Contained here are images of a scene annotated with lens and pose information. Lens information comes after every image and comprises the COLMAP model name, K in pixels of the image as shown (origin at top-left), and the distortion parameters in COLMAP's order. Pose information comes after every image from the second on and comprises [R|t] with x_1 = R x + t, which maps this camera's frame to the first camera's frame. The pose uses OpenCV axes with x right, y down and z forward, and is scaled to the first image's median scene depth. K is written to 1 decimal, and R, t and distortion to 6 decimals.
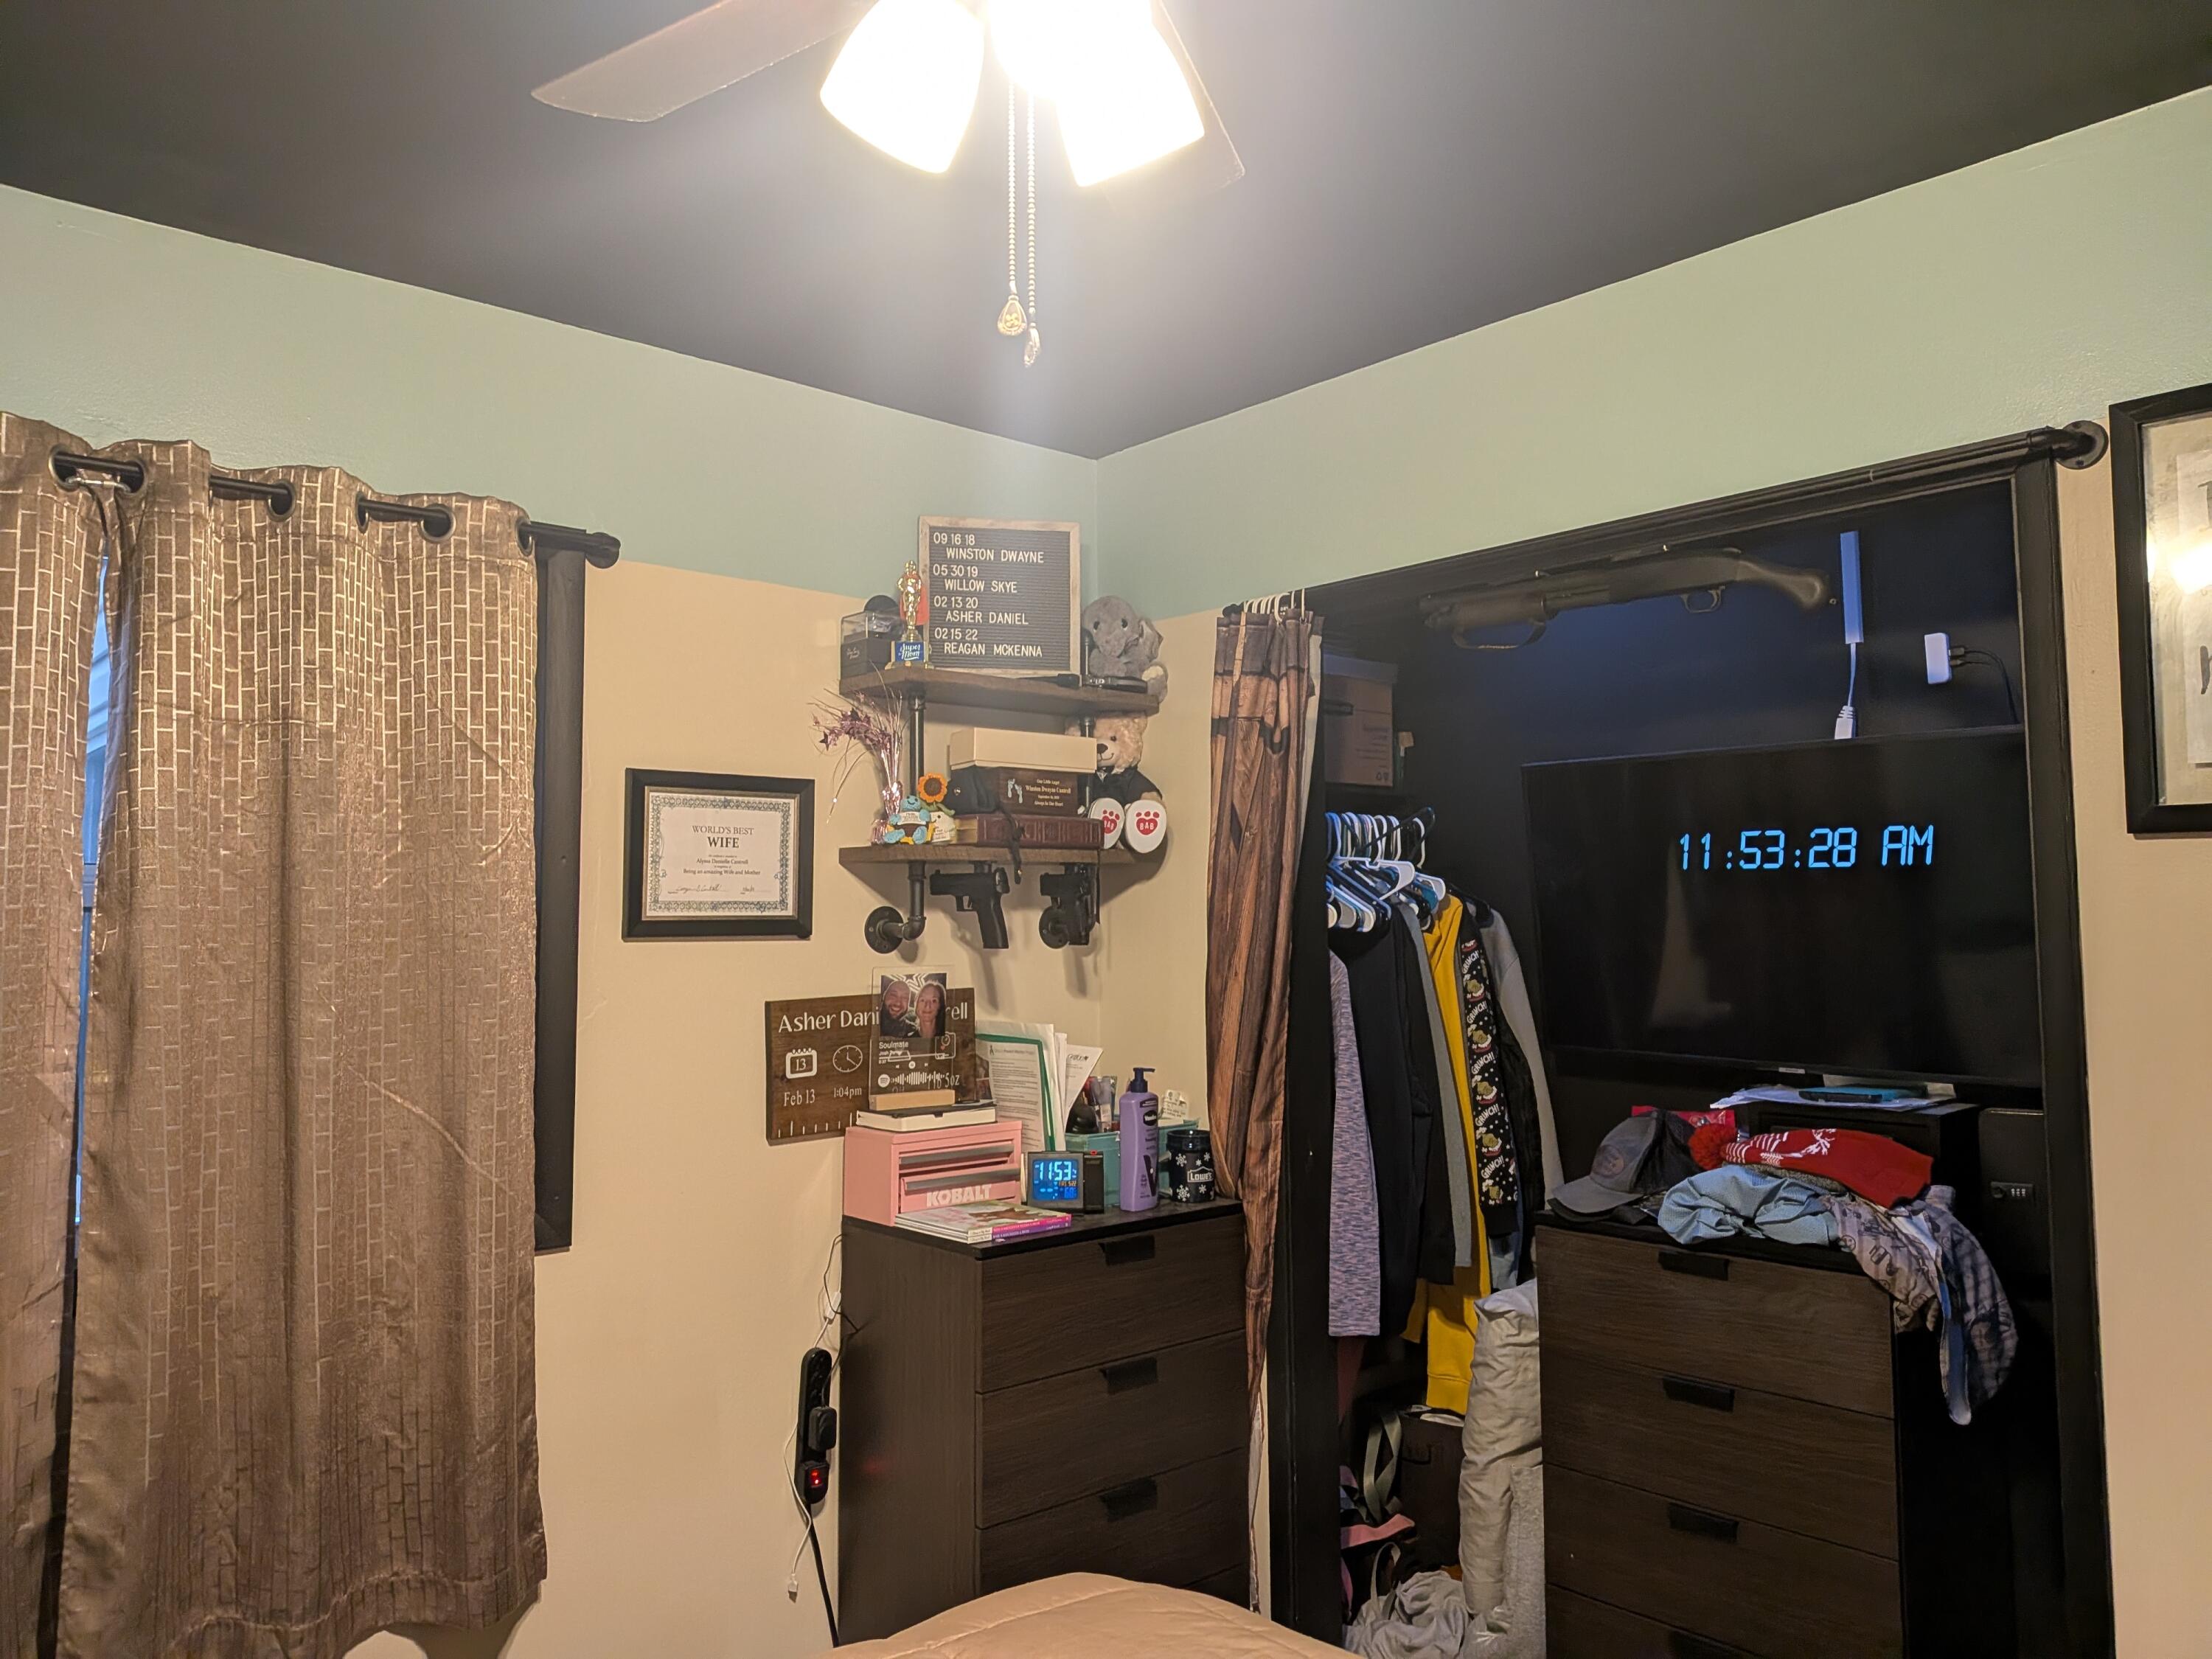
lens RADIAL K [[1524.9, 0, 1105.5], [0, 1524.9, 816.7], [0, 0, 1]] dist [0.089735, -0.127531]
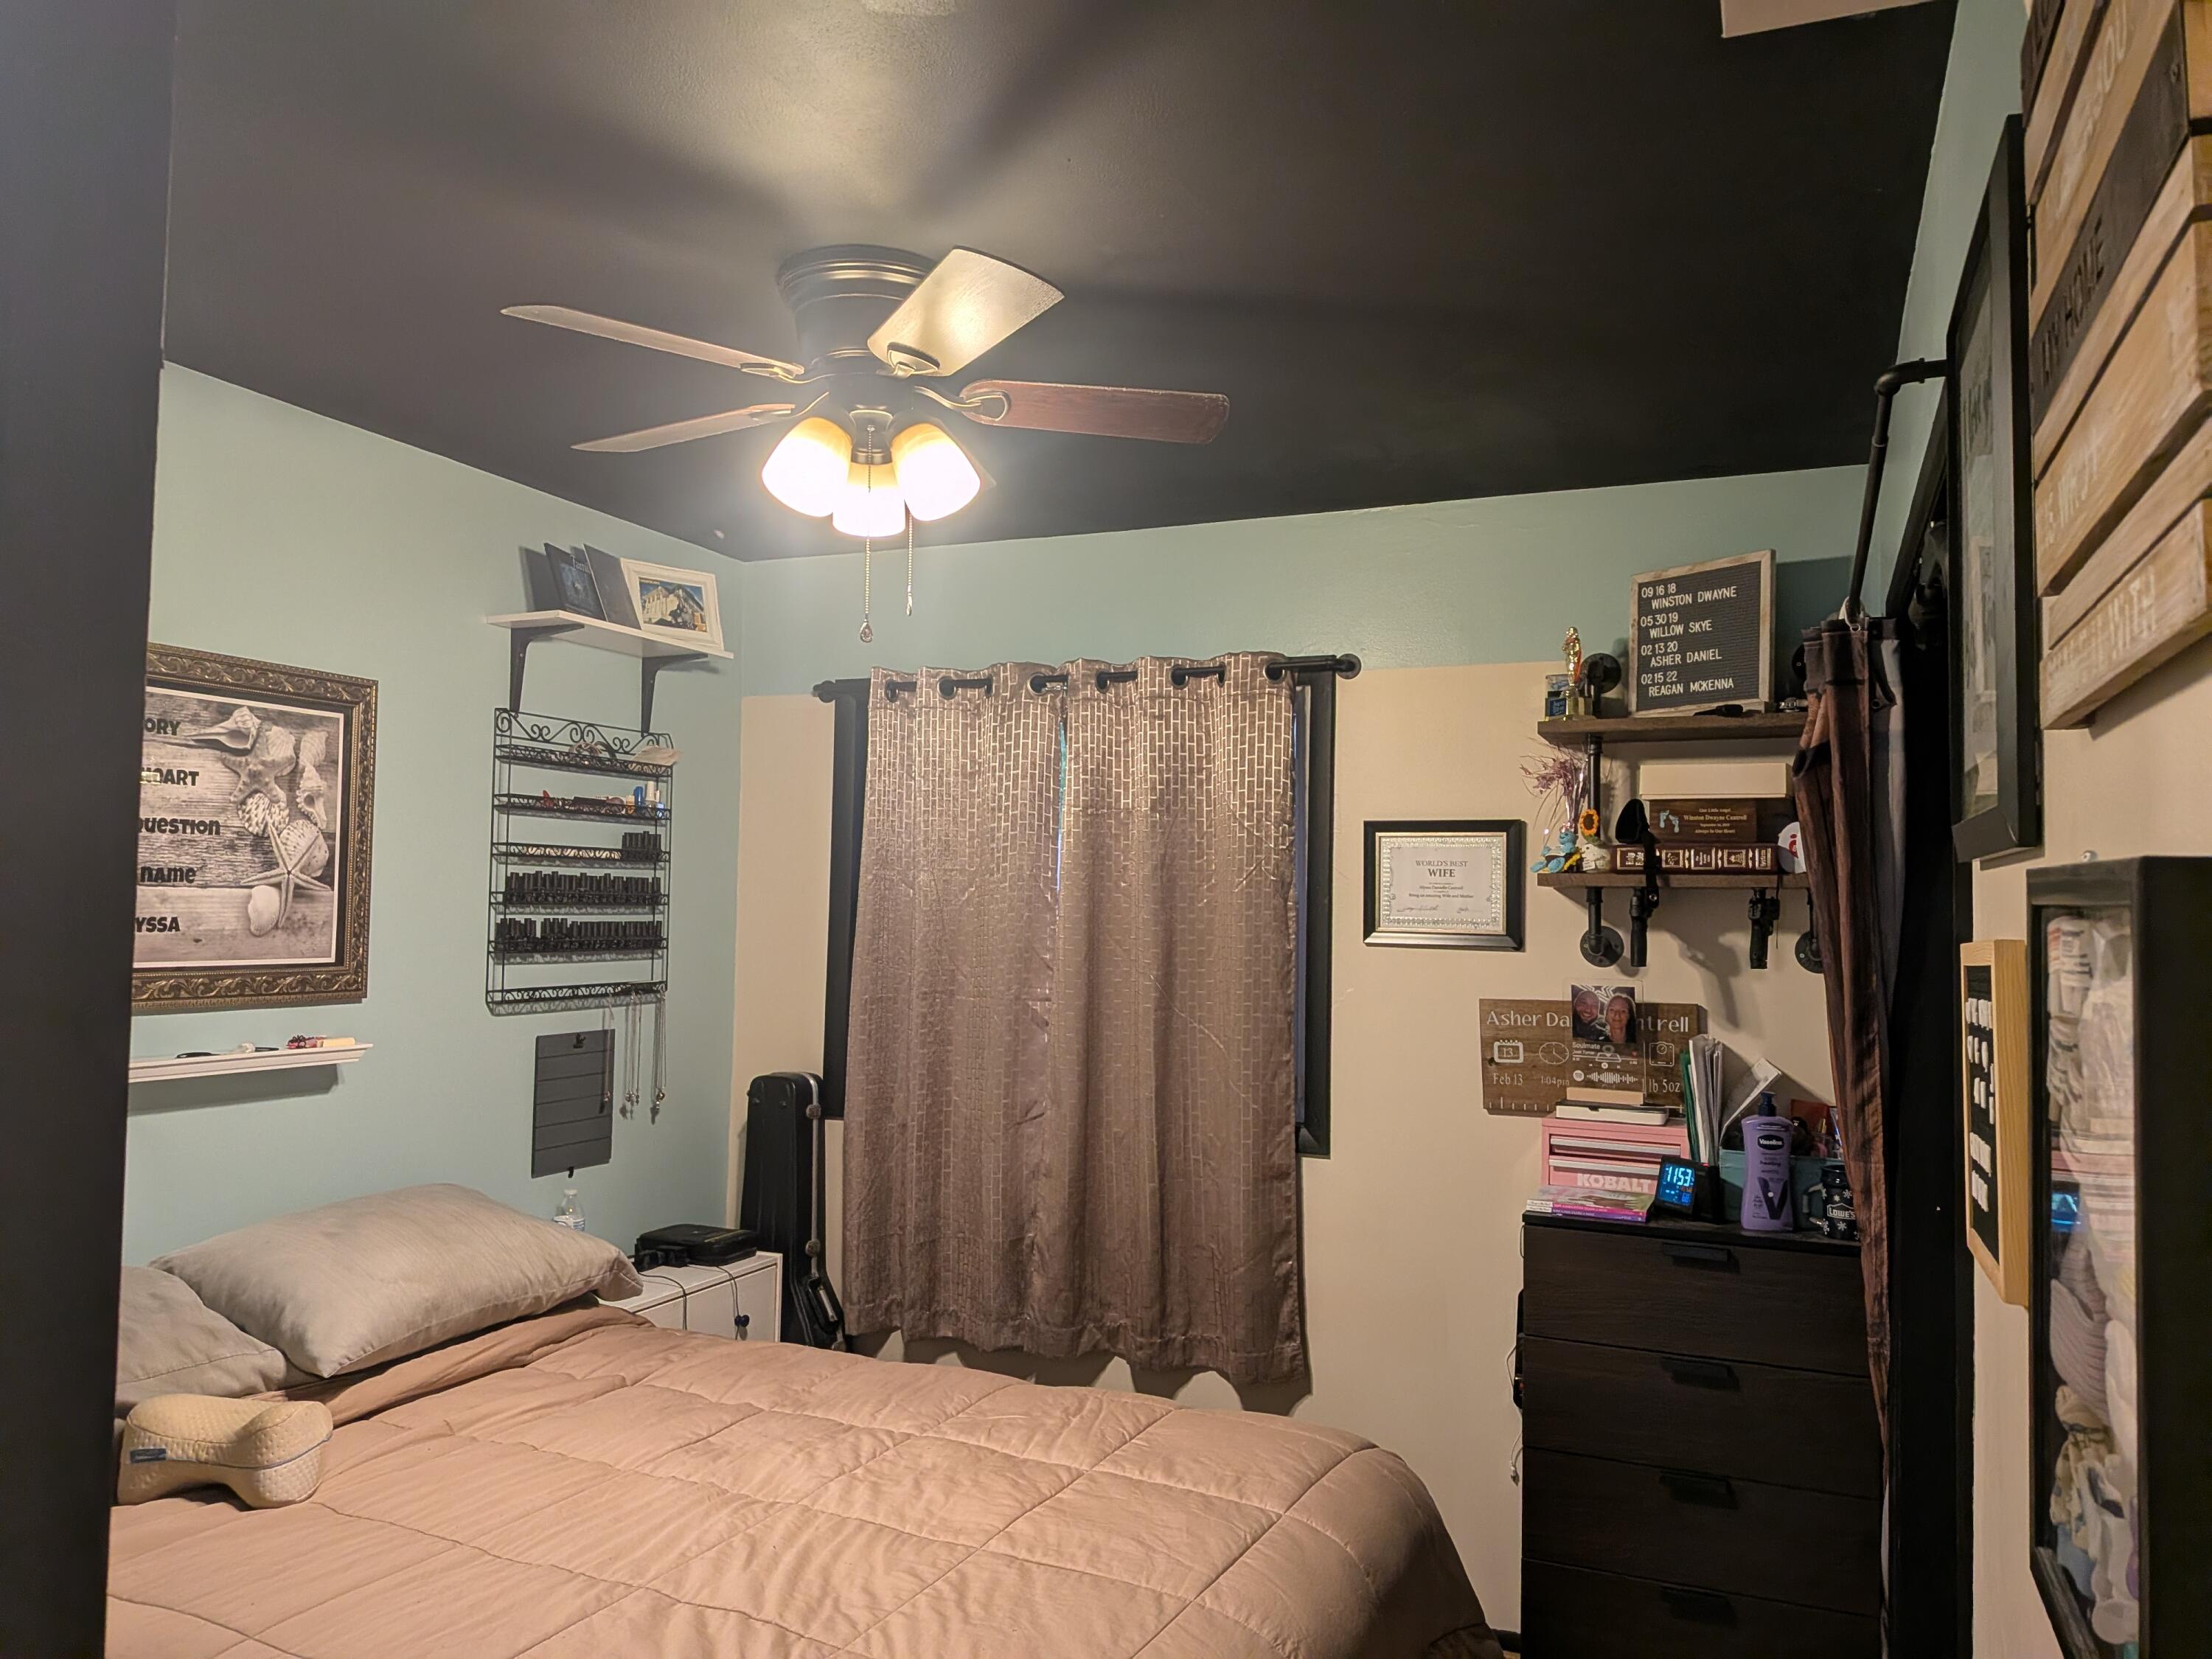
lens RADIAL K [[1573.6, 0, 1097.1], [0, 1573.6, 831.7], [0, 0, 1]] dist [0.084399, -0.138517]
pose [[0.440402, -0.031896, -0.897234, 0.772063], [0.038169, 0.999130, -0.016783, -0.006325], [0.896989, -0.026855, 0.441237, 0.144558]]
